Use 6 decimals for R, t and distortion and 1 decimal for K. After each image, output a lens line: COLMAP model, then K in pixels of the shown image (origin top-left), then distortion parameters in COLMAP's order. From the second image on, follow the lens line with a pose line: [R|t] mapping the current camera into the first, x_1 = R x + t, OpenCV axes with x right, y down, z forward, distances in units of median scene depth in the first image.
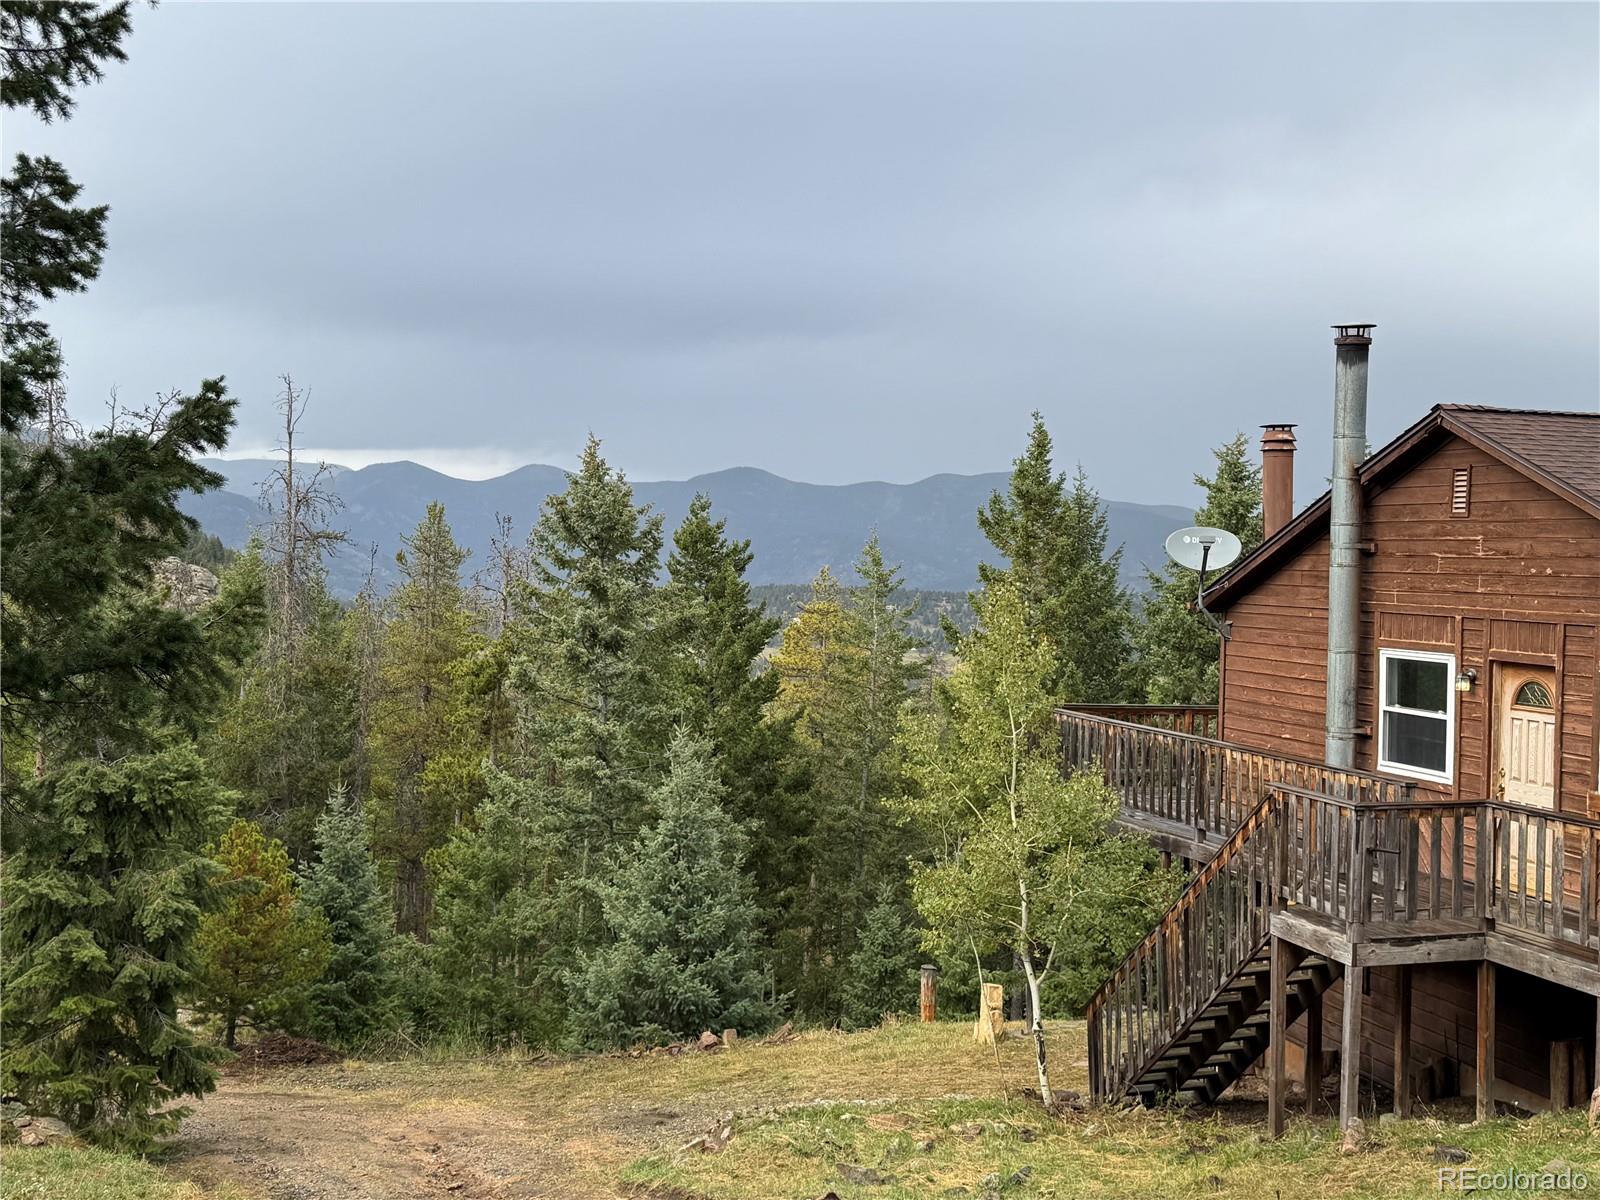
lens RADIAL K [[1895.1, 0, 791.1], [0, 1895.1, 610.8], [0, 0, 1]] dist [0.217941, -0.537315]
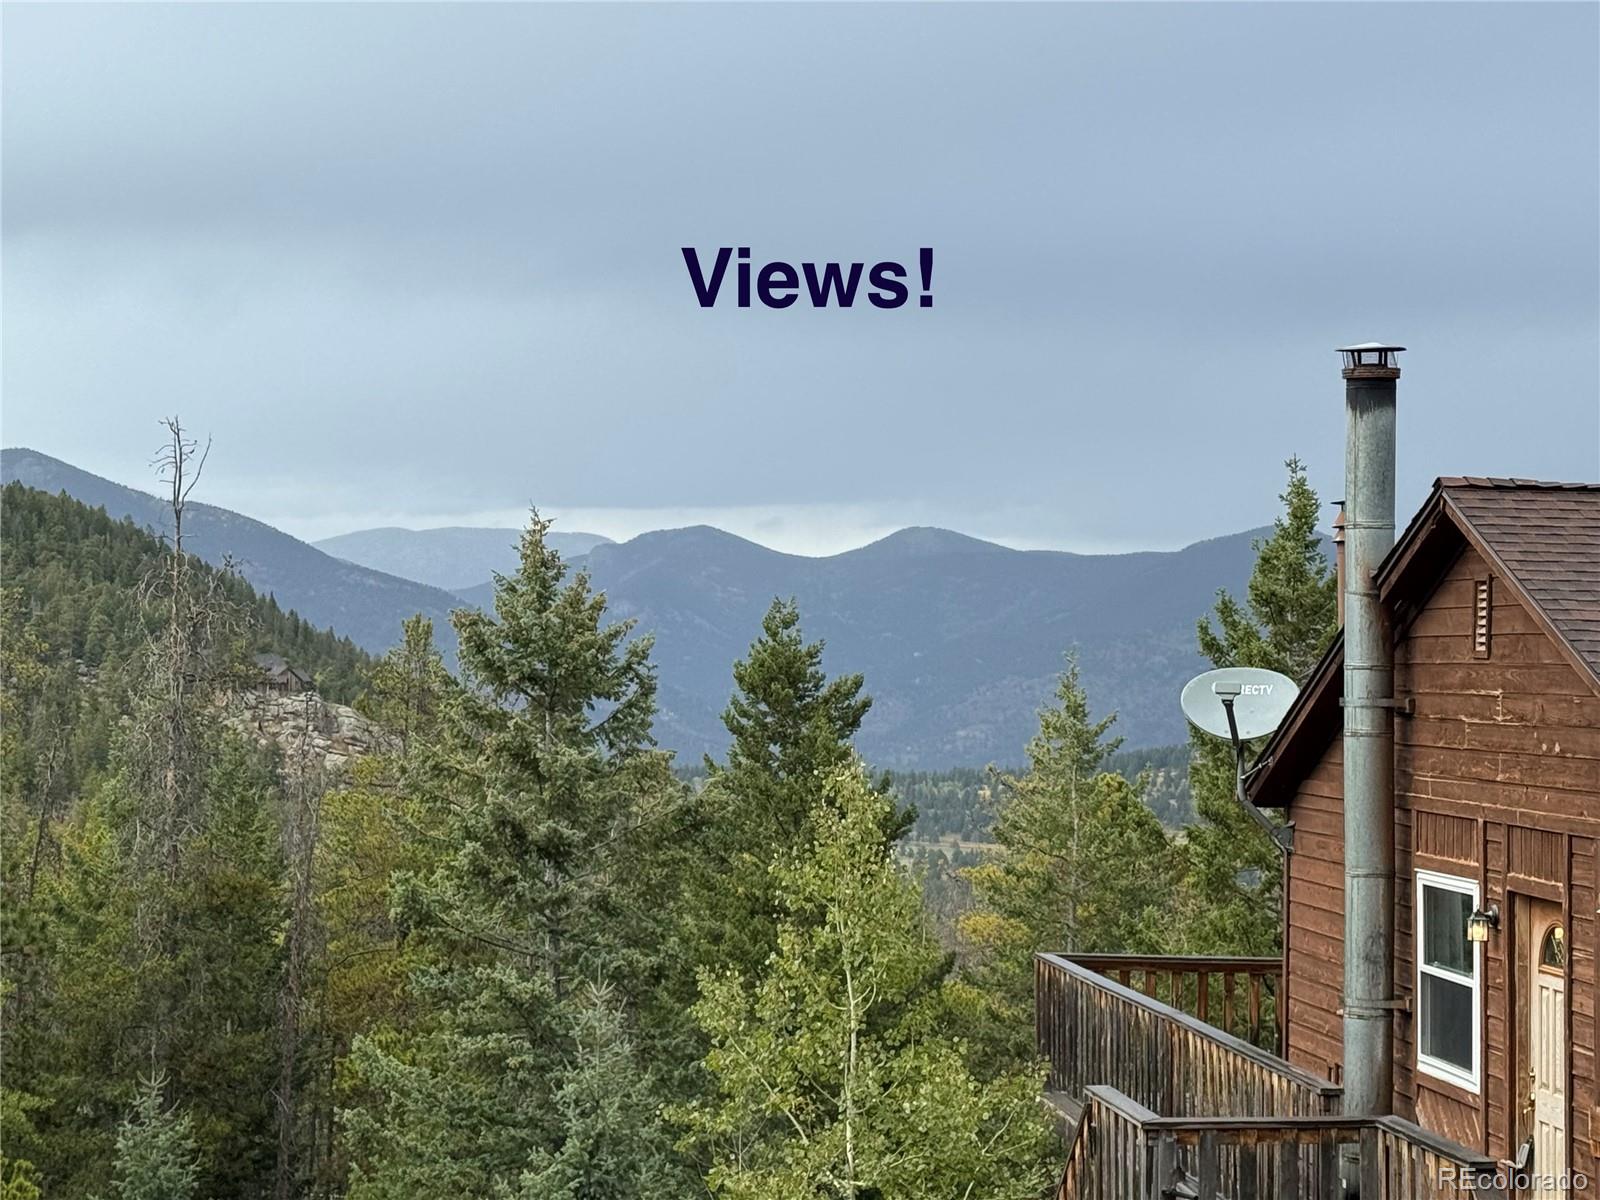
lens RADIAL K [[3314.3, 0, 800.0], [0, 3314.3, 600.0], [0, 0, 1]] dist [0.113282, 0.149533]
pose [[0.984782, -0.011408, -0.173418, 0.283028], [0.002072, 0.998543, -0.053922, -0.008985], [0.173780, 0.052742, 0.983371, -0.080906]]
